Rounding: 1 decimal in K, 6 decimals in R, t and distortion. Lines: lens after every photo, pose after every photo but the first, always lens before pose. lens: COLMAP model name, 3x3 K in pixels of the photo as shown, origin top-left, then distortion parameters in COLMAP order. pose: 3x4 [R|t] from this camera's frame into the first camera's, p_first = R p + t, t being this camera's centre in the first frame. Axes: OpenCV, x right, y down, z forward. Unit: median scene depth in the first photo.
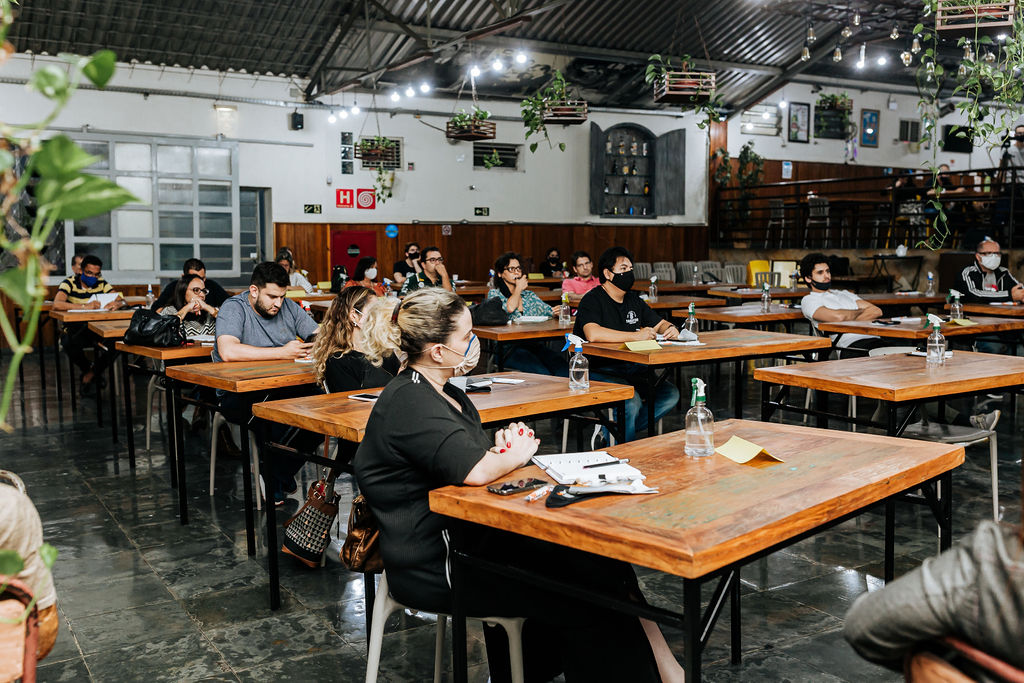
lens RADIAL K [[990.0, 0, 509.8], [0, 990.0, 362.9], [0, 0, 1]] dist [0.001188, 0.000000]
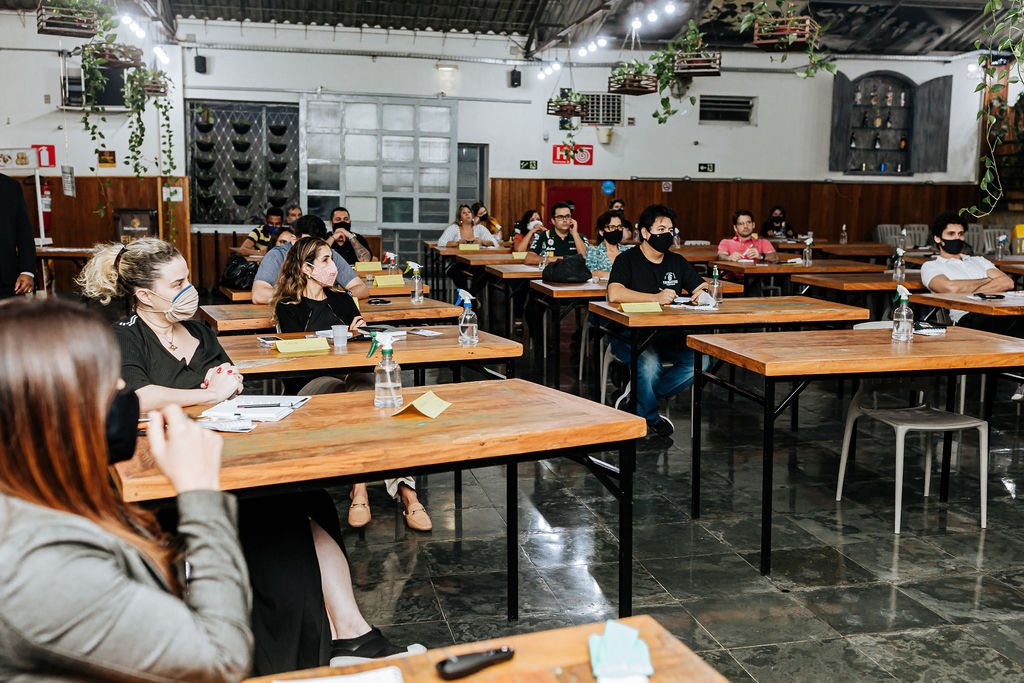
lens RADIAL K [[990.0, 0, 544.9], [0, 990.0, 395.1], [0, 0, 1]] dist [0.001188, 0.000000]
pose [[0.948590, 0.073322, -0.307899, 0.151322], [-0.050069, 0.995311, 0.082764, -0.003114], [0.312523, -0.063093, 0.947812, 0.012641]]
